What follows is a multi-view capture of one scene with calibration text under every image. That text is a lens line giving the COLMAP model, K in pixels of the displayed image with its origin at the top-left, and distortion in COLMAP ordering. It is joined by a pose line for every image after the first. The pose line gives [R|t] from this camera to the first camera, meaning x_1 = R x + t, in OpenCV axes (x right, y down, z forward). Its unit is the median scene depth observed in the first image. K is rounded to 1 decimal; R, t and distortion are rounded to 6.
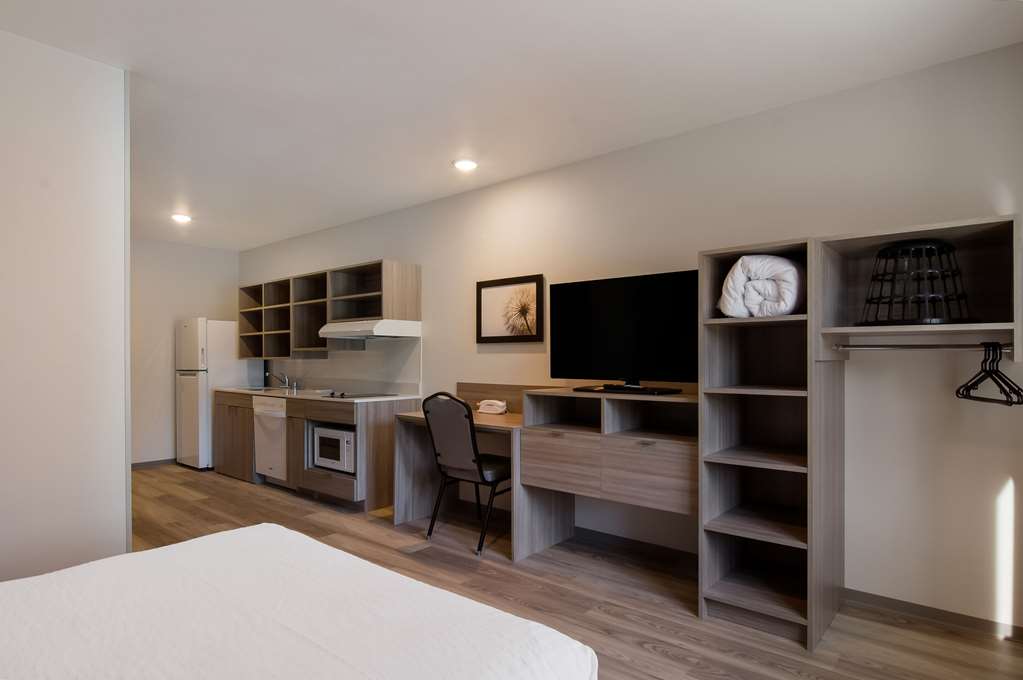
lens RADIAL K [[553.7, 0, 519.0], [0, 553.7, 351.8], [0, 0, 1]] dist [-0.020198, -0.000002]
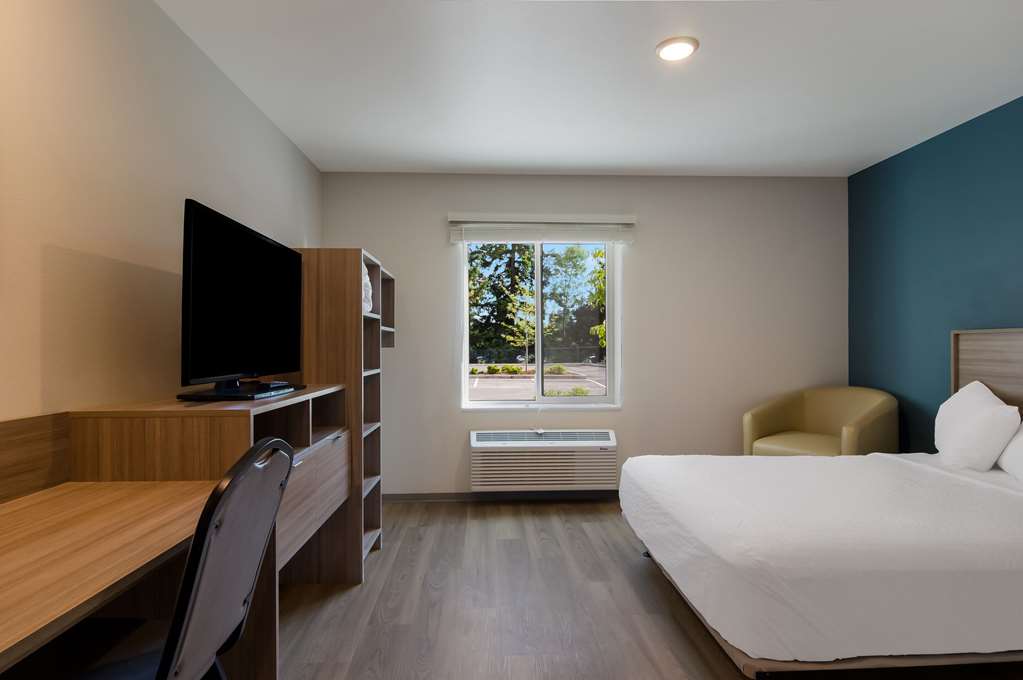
lens RADIAL K [[547.9, 0, 511.5], [0, 547.9, 340.0], [0, 0, 1]] dist [0.000359, 0.000169]
pose [[-0.660000, 0.012247, 0.751166, -0.748749], [0.001684, 0.999889, -0.014823, 0.020451], [-0.751264, -0.008518, -0.659947, 1.624638]]
